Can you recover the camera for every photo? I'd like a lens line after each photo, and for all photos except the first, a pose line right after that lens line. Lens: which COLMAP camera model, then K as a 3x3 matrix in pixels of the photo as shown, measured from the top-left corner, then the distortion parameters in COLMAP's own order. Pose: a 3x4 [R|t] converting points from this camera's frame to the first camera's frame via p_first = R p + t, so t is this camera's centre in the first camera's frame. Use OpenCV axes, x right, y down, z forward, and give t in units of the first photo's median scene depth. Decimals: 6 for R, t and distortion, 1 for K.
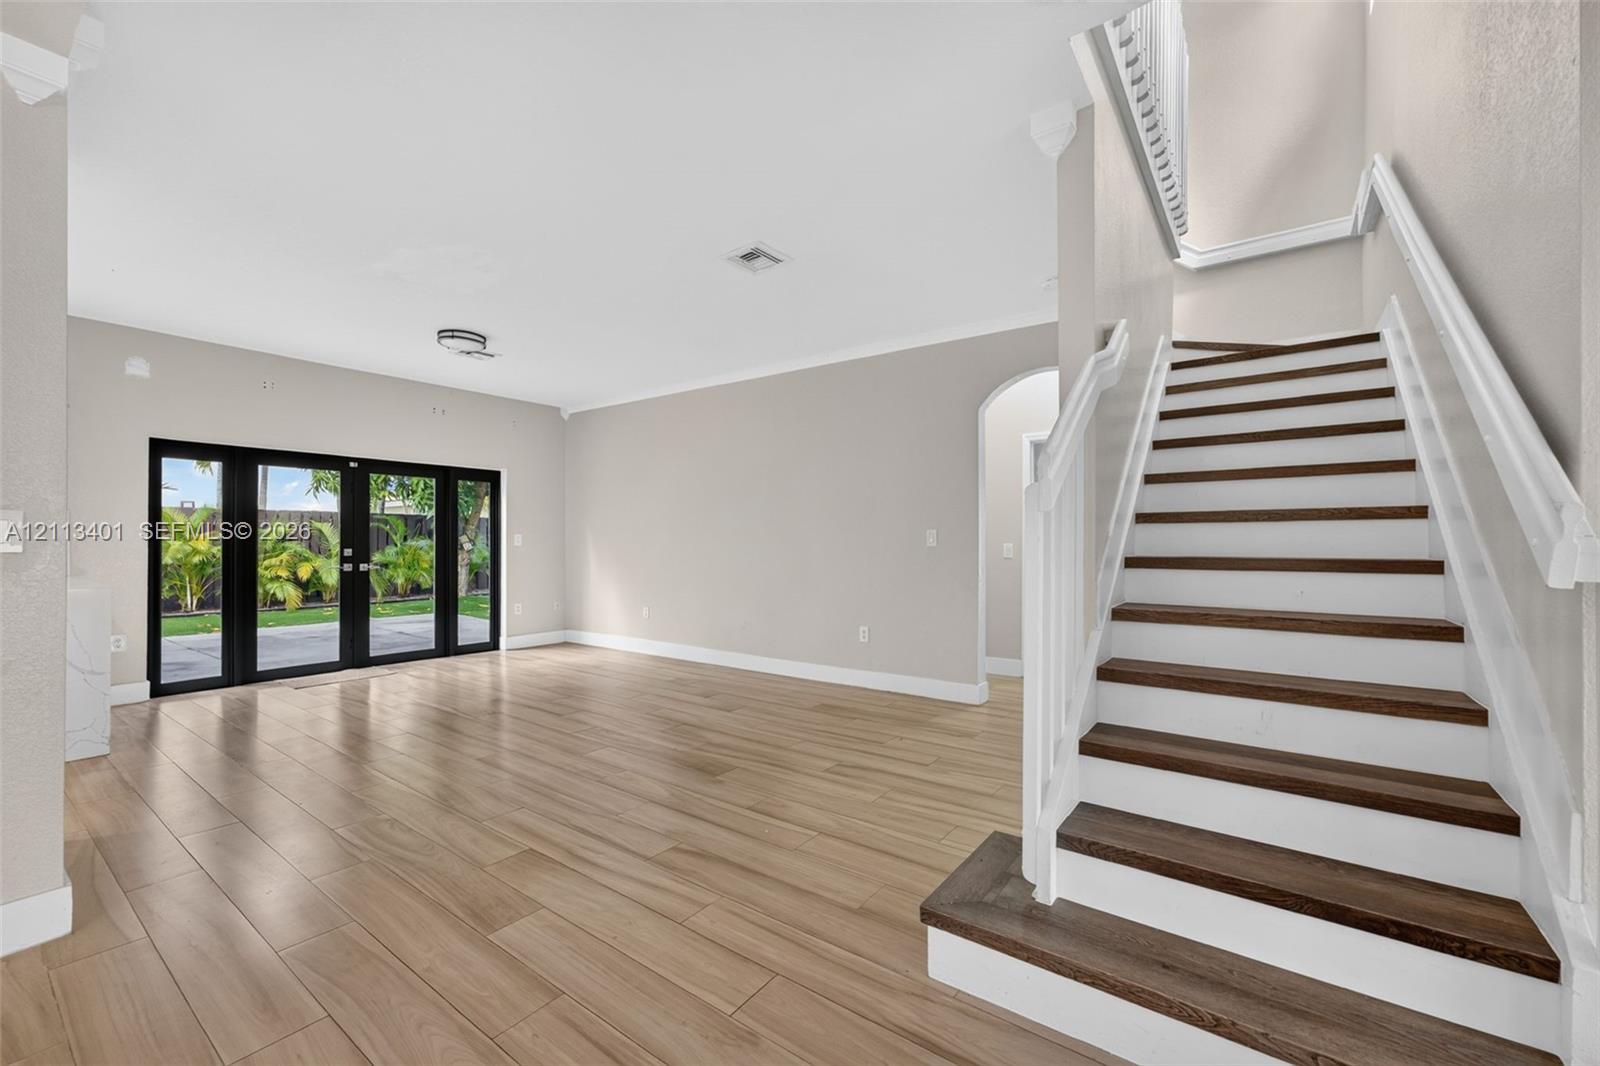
lens RADIAL K [[654.2, 0, 799.0], [0, 654.2, 532.8], [0, 0, 1]] dist [-0.022099, 0.011653]
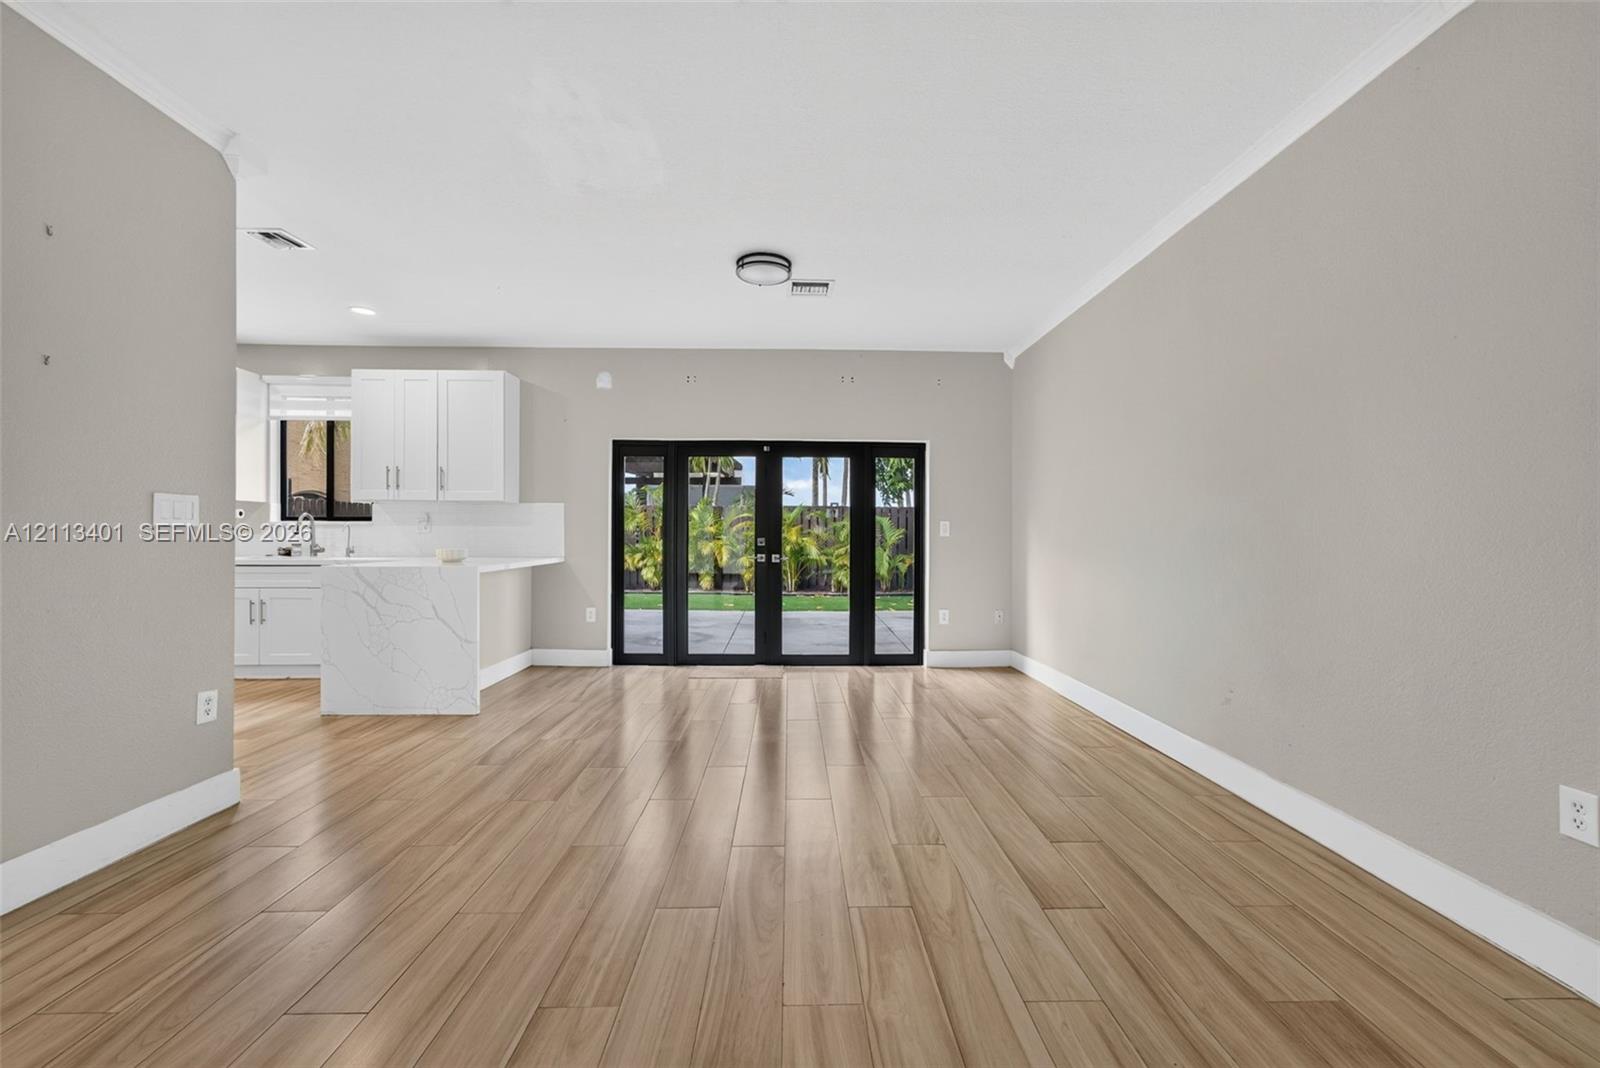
lens RADIAL K [[654.2, 0, 798.6], [0, 654.2, 526.4], [0, 0, 1]] dist [-0.022099, 0.011653]
pose [[0.608660, -0.010066, -0.793367, 0.103642], [0.005422, 0.999949, -0.008528, 0.016596], [0.793412, 0.000889, 0.608684, 0.455948]]
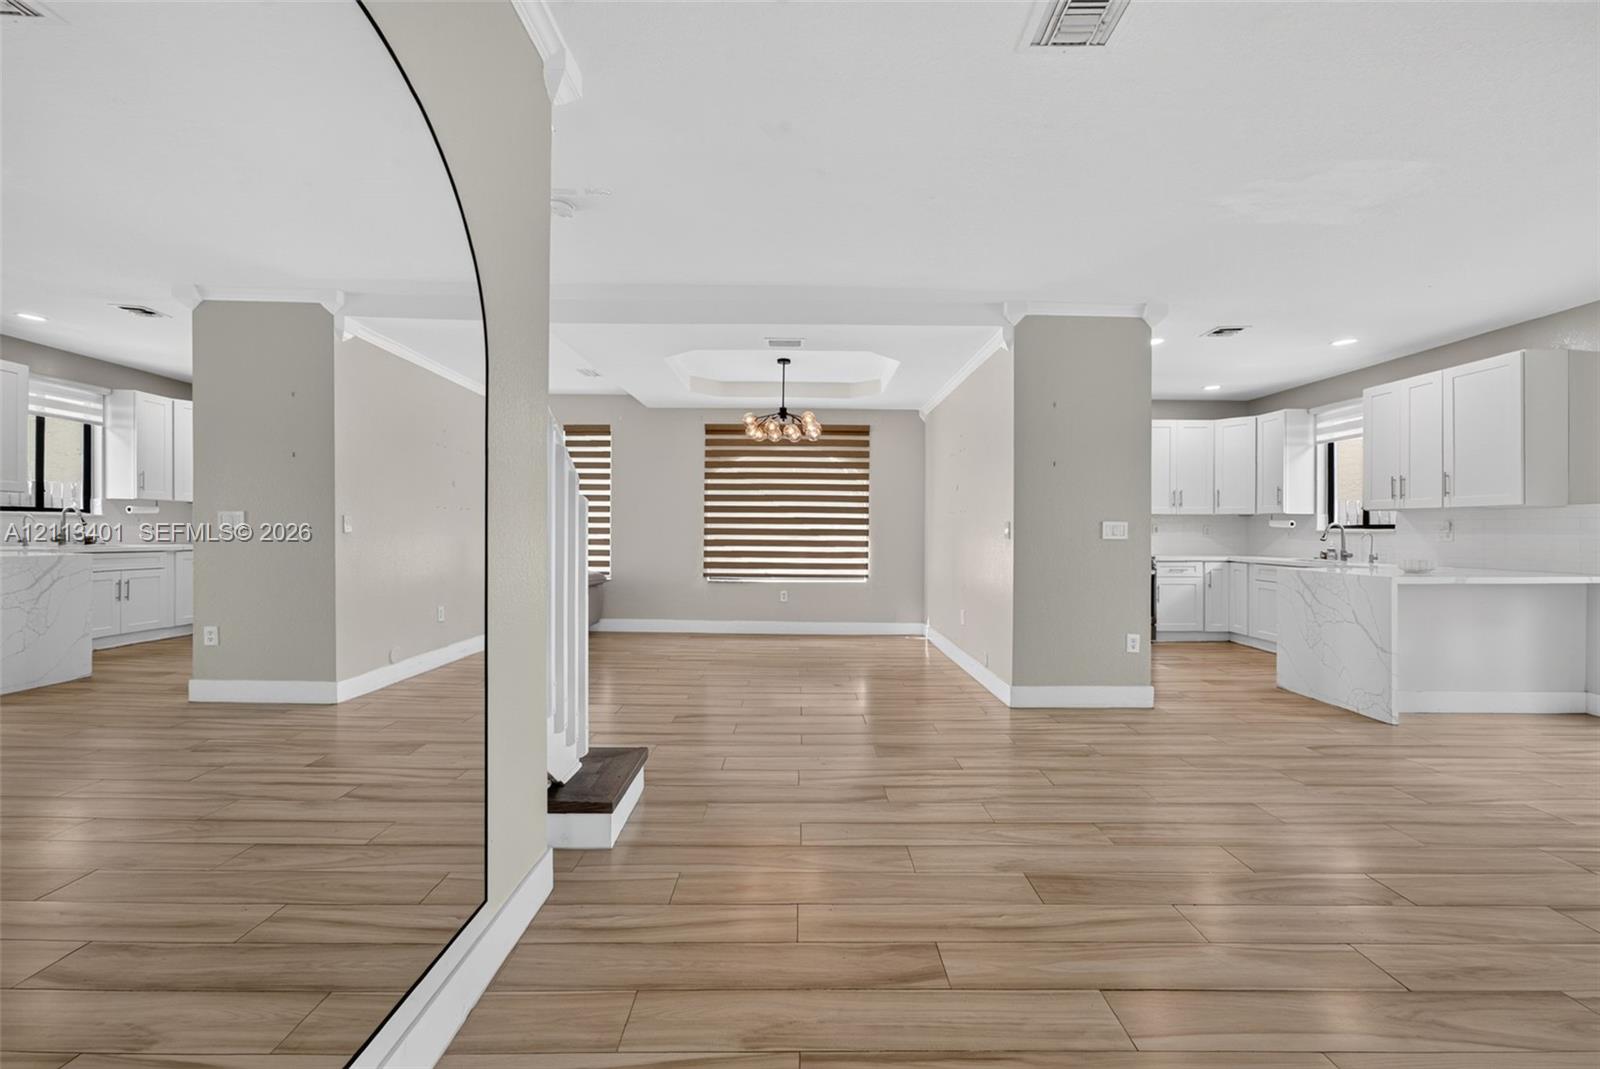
lens RADIAL K [[654.2, 0, 821.9], [0, 654.2, 539.6], [0, 0, 1]] dist [-0.022099, 0.011653]
pose [[-0.790101, 0.004781, -0.612958, 0.253907], [0.003606, 0.999989, 0.003151, 0.007551], [0.612966, 0.000279, -0.790109, 0.768606]]
